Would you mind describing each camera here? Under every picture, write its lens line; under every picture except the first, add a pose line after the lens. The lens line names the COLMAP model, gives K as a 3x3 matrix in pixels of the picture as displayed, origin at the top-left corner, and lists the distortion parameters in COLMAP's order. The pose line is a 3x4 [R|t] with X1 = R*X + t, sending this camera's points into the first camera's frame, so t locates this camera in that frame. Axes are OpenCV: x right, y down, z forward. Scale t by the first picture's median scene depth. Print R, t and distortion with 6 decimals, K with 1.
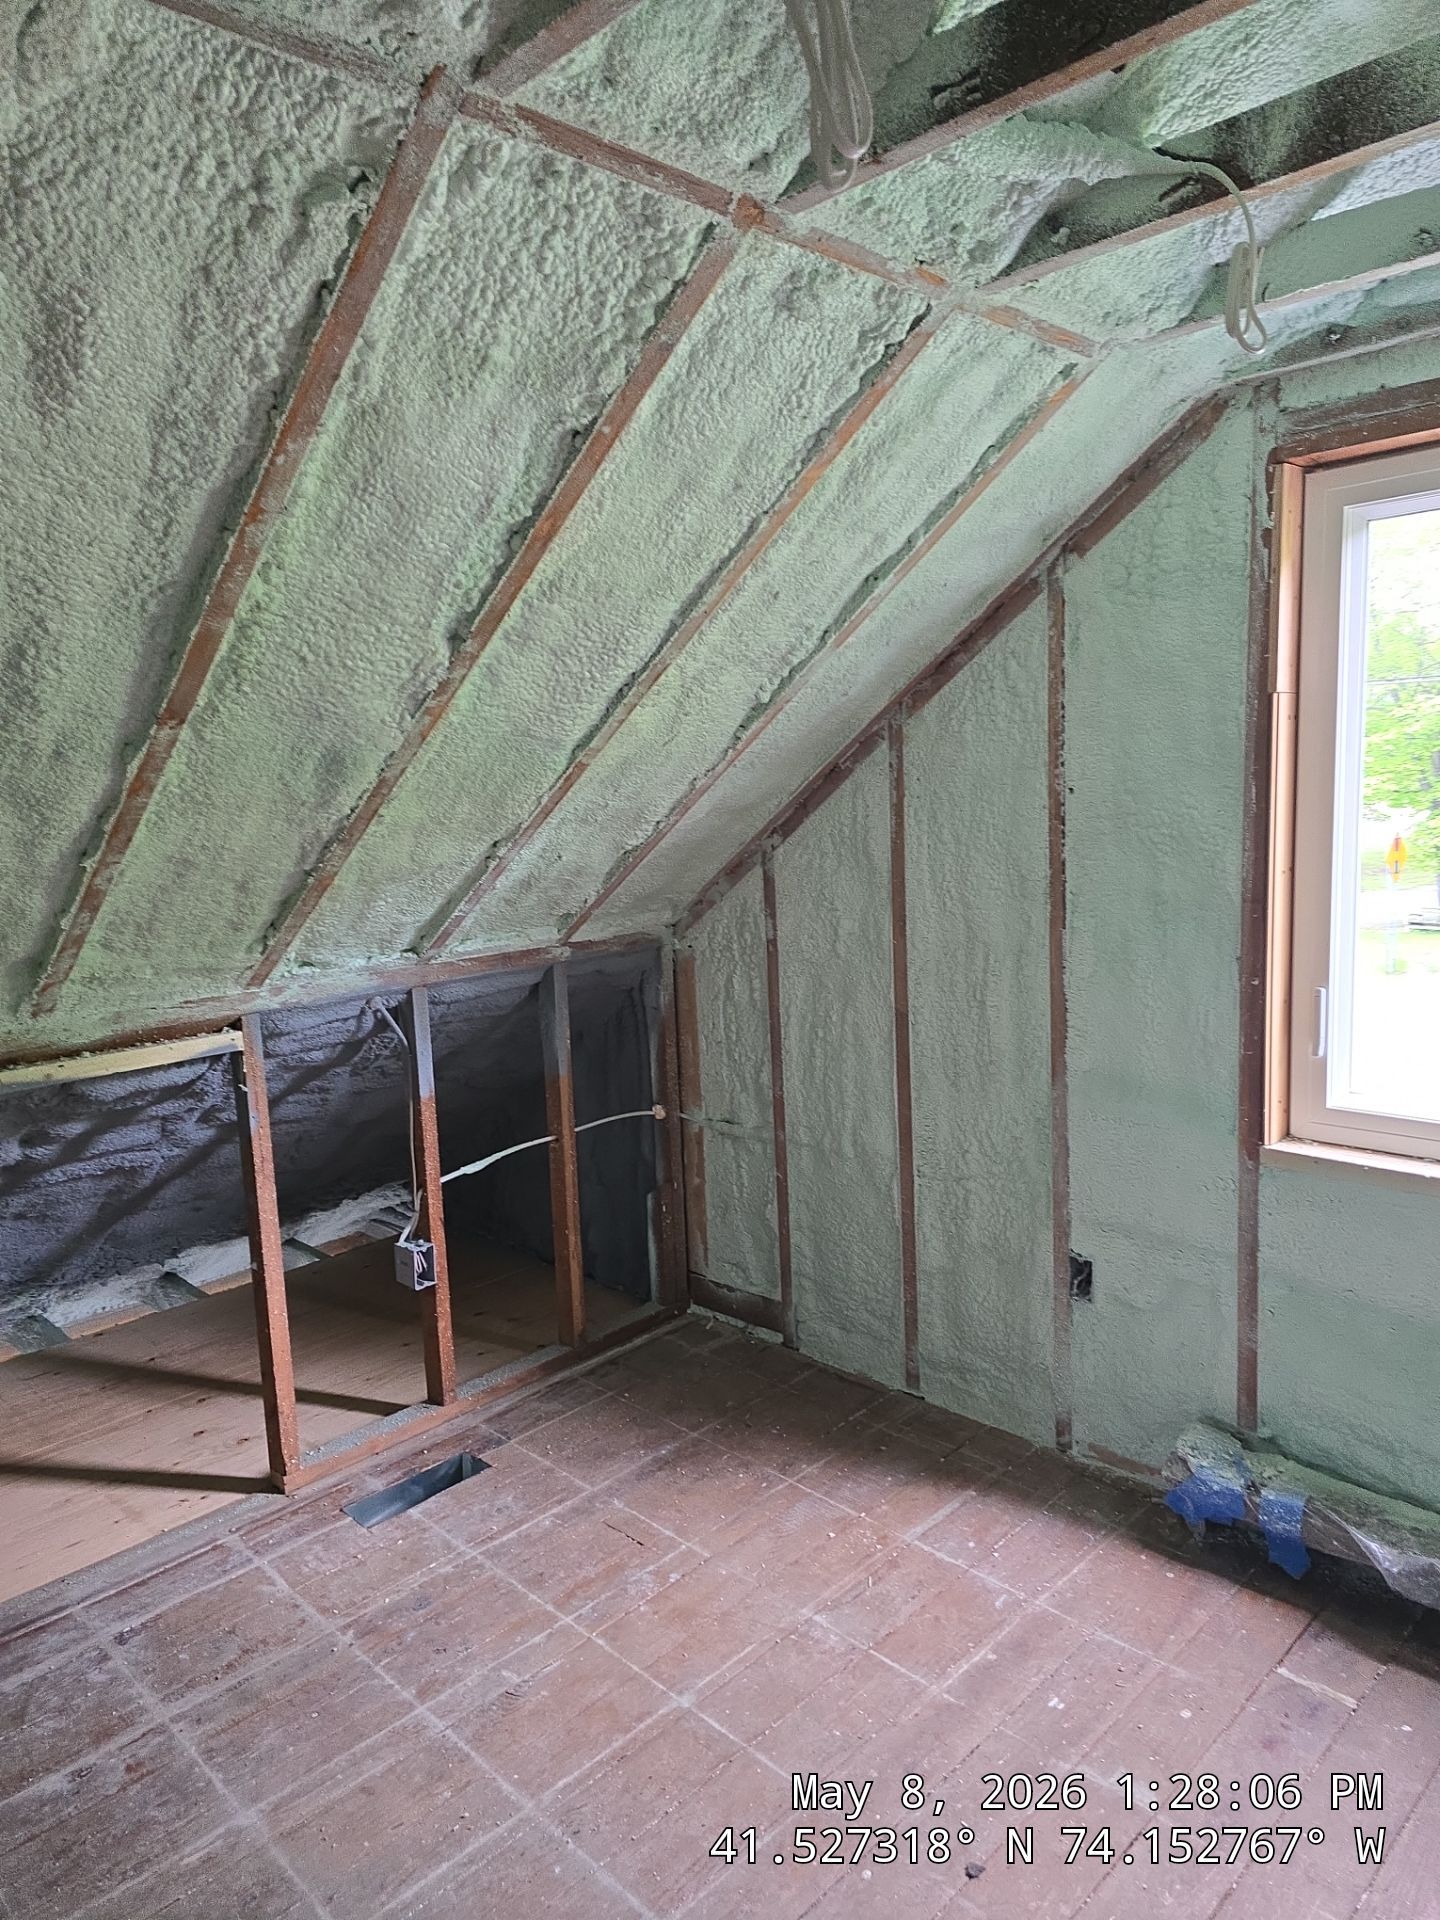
lens RADIAL K [[1280.3, 0, 702.3], [0, 1280.3, 958.1], [0, 0, 1]] dist [0.051260, -0.047843]
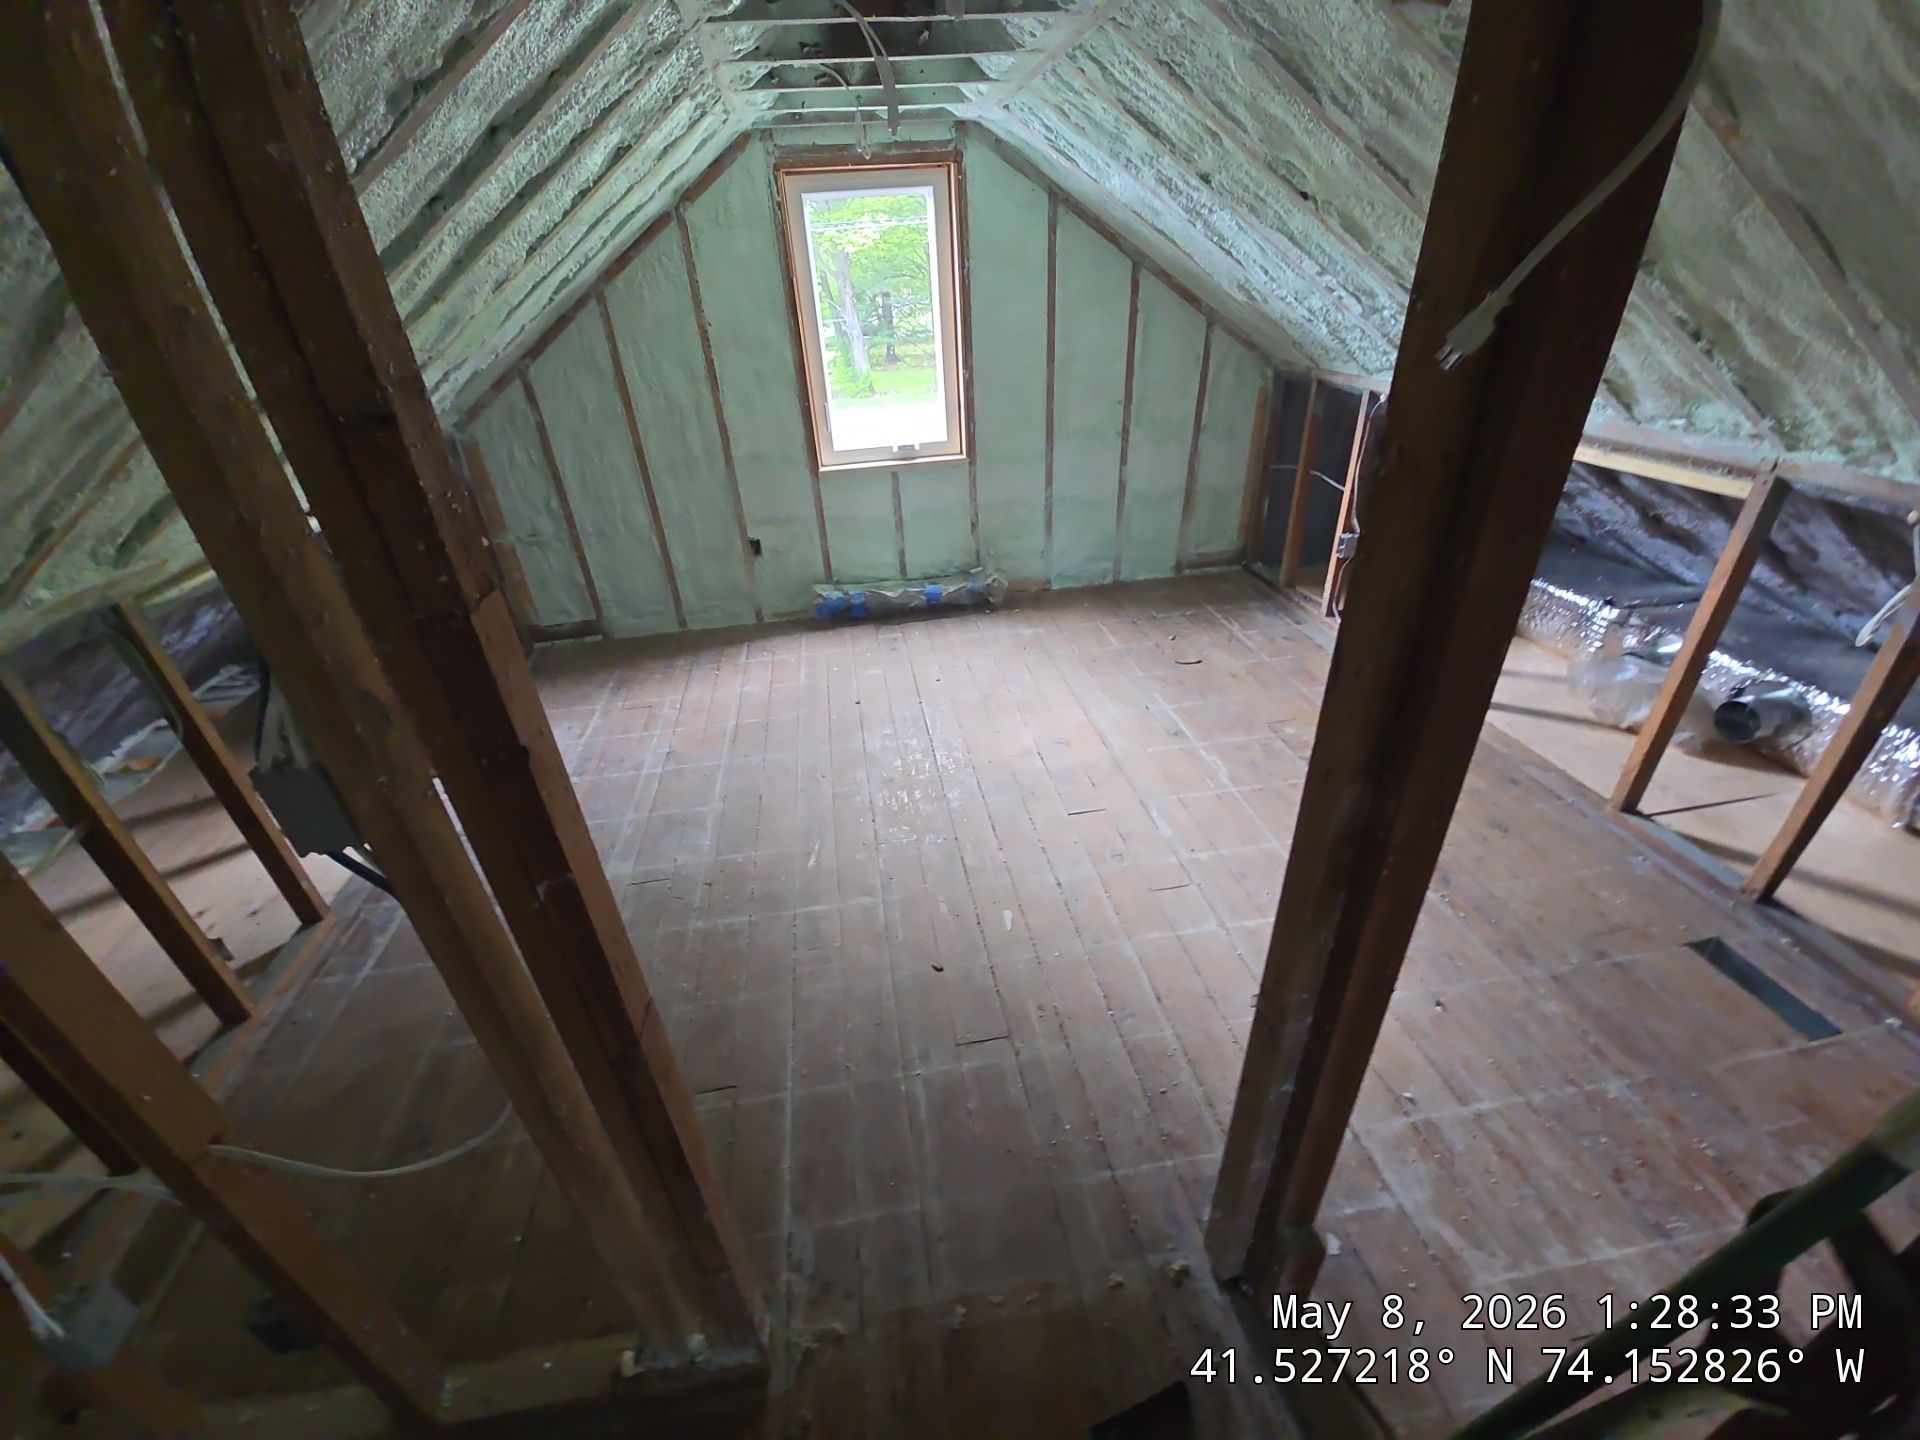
lens RADIAL K [[780.0, 0, 962.6], [0, 780.0, 719.7], [0, 0, 1]] dist [-0.002618, -0.003455]
pose [[0.565947, -0.400165, 0.720813, -0.664606], [0.136772, 0.907761, 0.396564, 0.013992], [-0.813017, -0.125847, 0.568476, -0.186768]]
